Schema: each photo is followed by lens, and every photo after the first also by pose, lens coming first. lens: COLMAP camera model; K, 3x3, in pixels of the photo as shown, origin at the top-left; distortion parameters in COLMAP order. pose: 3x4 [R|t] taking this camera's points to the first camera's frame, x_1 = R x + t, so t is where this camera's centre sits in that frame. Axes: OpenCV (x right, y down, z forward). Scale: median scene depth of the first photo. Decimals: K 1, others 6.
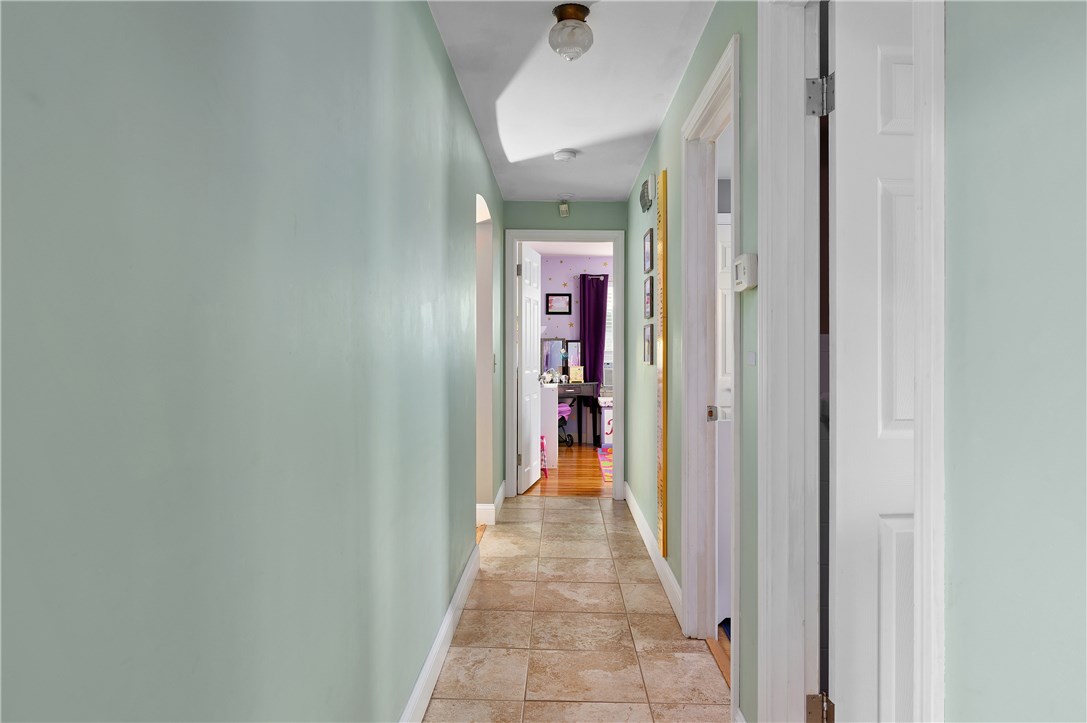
lens RADIAL K [[748.4, 0, 543.6], [0, 748.4, 359.4], [0, 0, 1]] dist [0.023840, 0.001605]
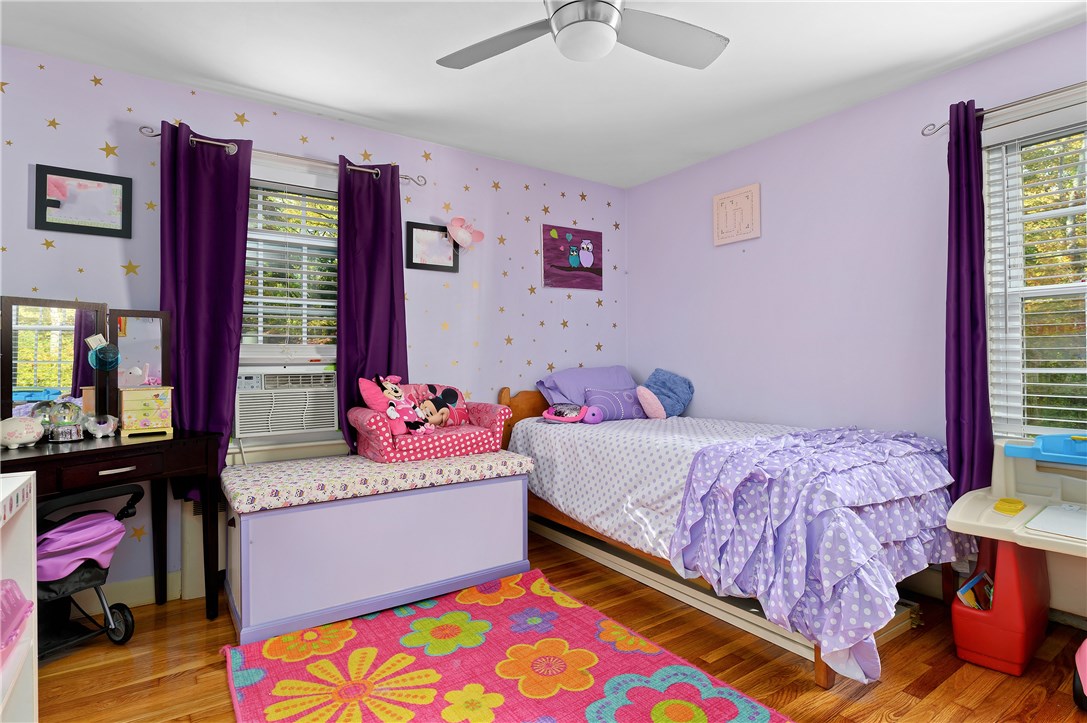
lens RADIAL K [[567.7, 0, 546.6], [0, 567.7, 357.9], [0, 0, 1]] dist [-0.004482, -0.000180]
pose [[0.804740, 0.003085, 0.593619, 0.036503], [0.004427, 0.999927, -0.011199, -0.000448], [-0.593611, 0.011640, 0.804668, 0.679081]]
